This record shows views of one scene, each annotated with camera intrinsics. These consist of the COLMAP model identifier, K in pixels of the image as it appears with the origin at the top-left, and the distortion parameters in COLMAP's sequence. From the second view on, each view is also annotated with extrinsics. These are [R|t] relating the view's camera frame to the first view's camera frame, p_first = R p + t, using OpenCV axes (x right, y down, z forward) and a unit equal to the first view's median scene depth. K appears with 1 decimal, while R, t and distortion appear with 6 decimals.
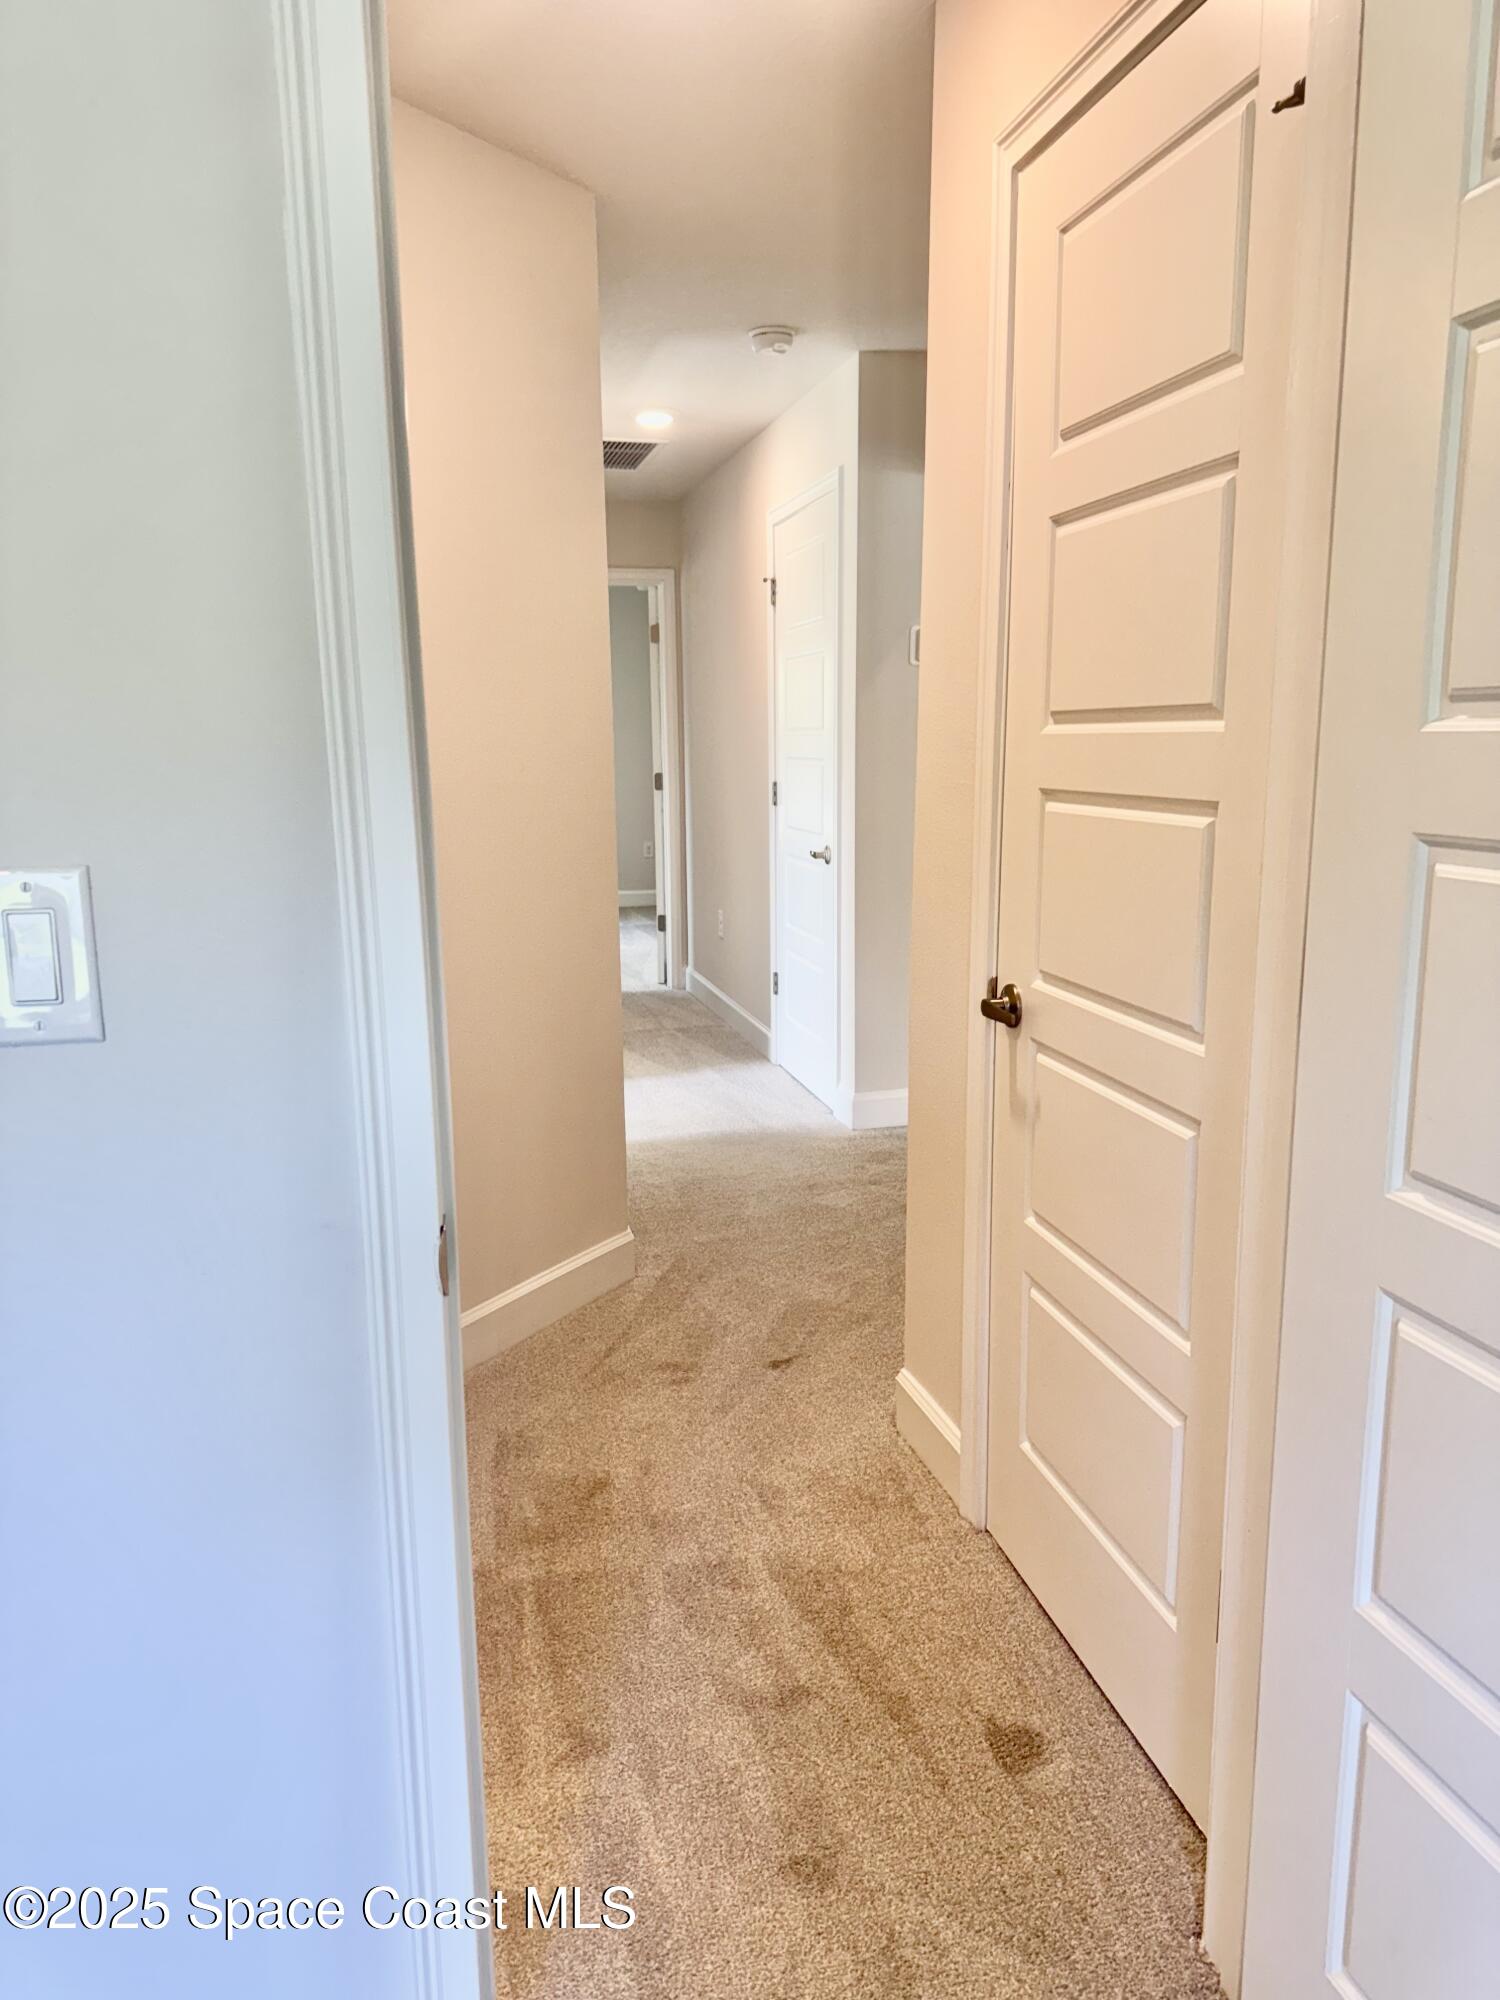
lens RADIAL K [[1374.5, 0, 762.0], [0, 1374.5, 990.9], [0, 0, 1]] dist [0.005977, -0.027433]
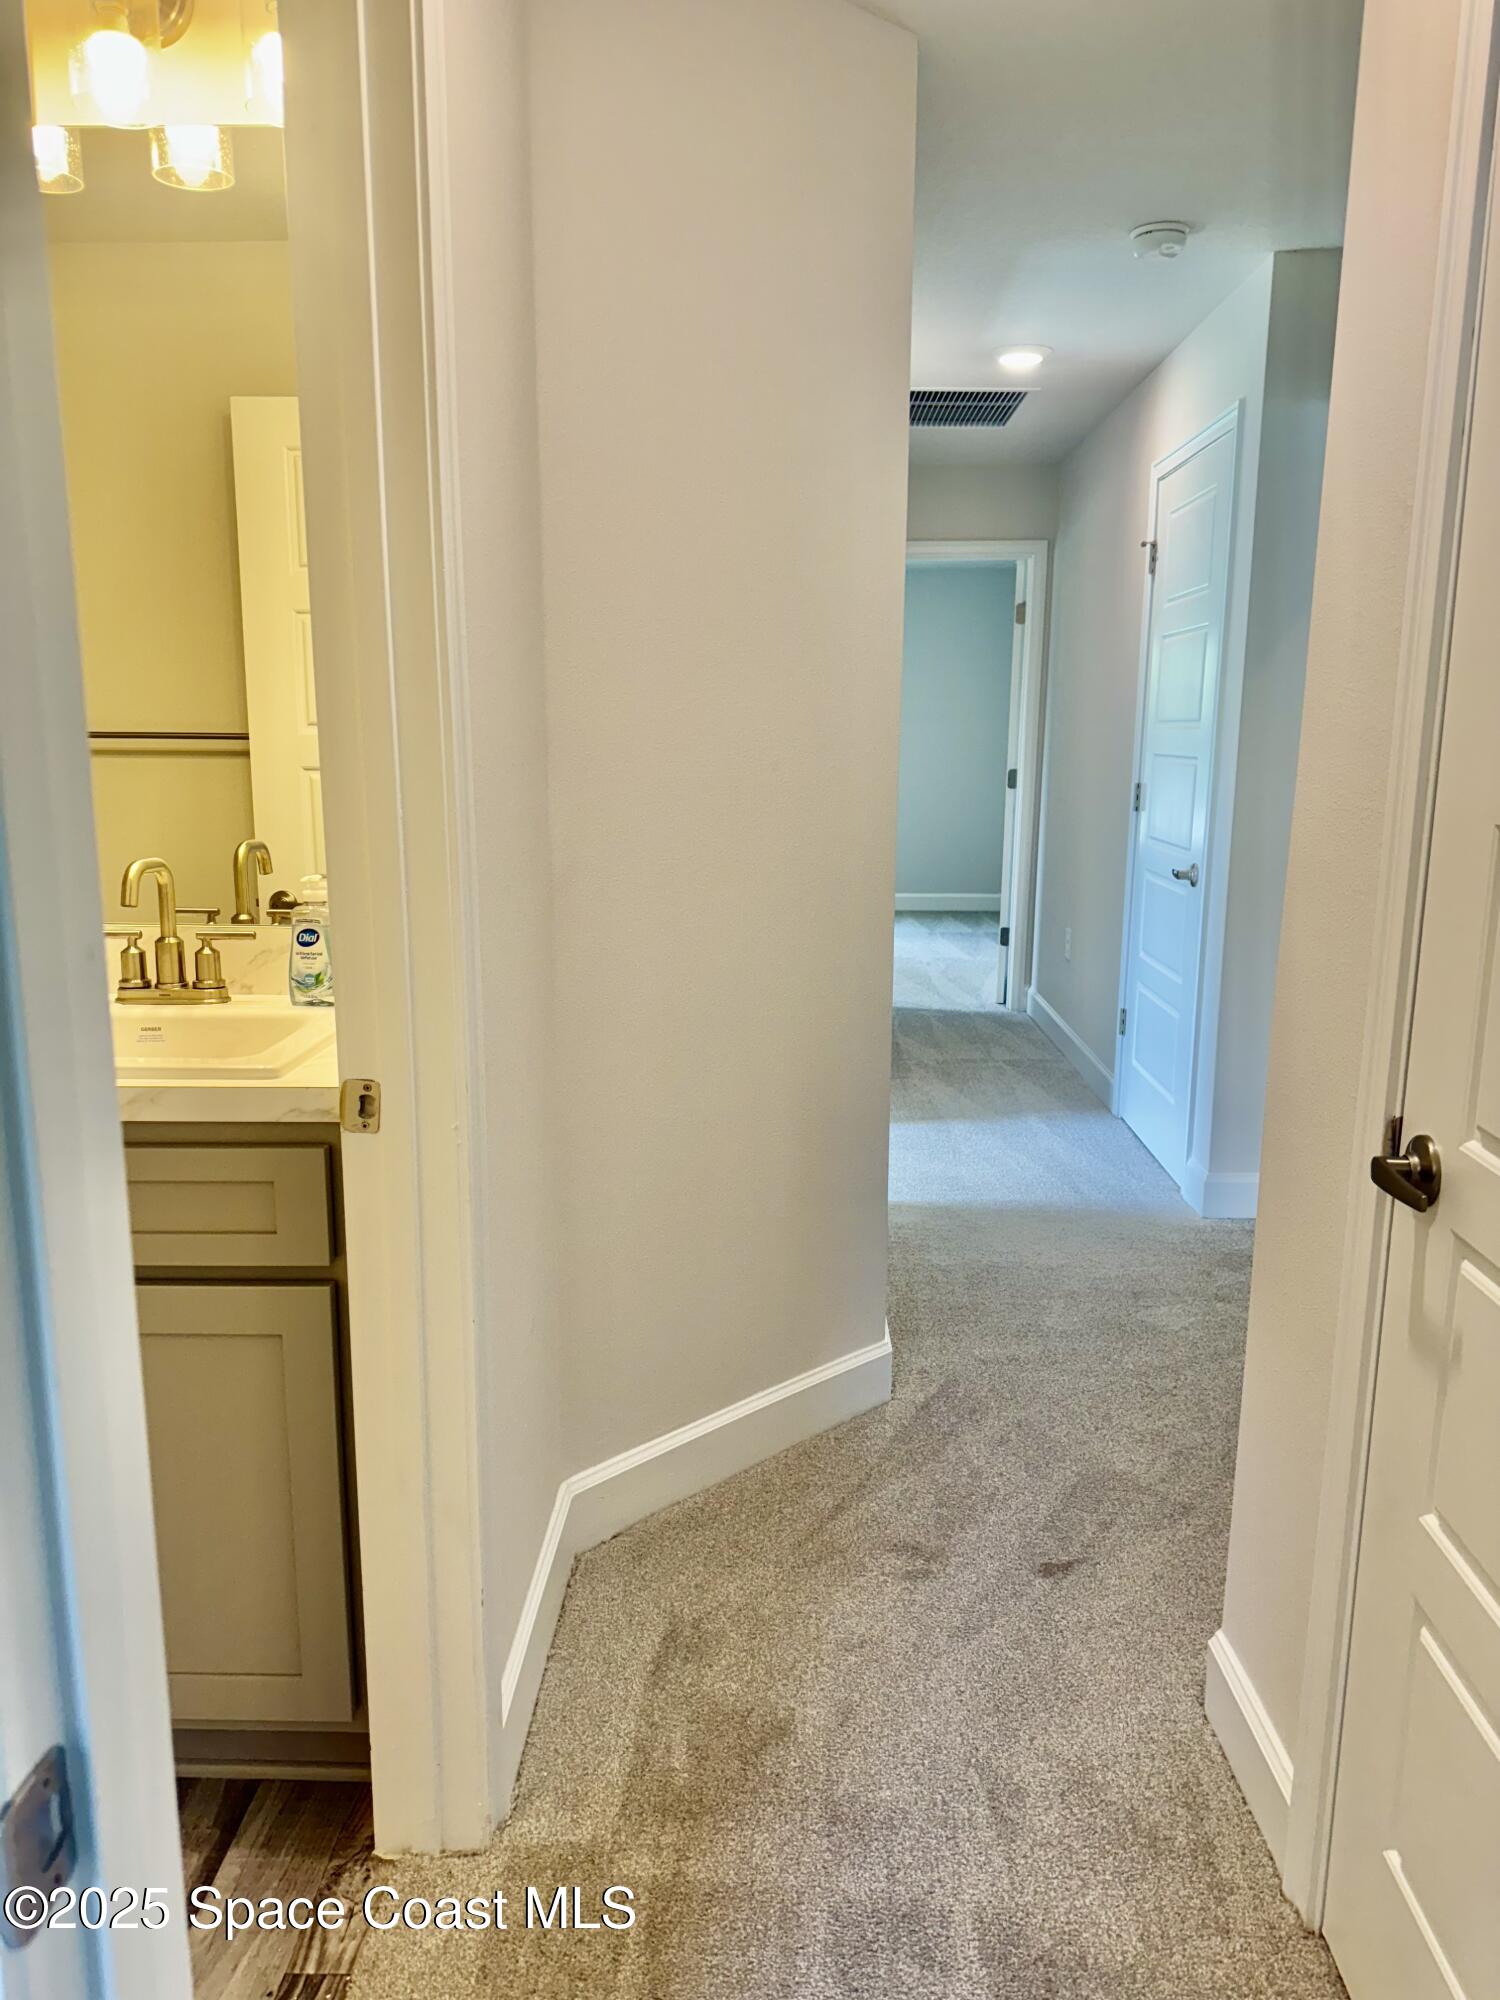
lens RADIAL K [[1374.5, 0, 736.4], [0, 1374.5, 994.9], [0, 0, 1]] dist [0.005977, -0.027433]
pose [[0.956755, 0.063737, -0.283825, 0.036451], [-0.060488, 0.997964, 0.020209, -0.042564], [0.284536, -0.002167, 0.958663, 0.207625]]
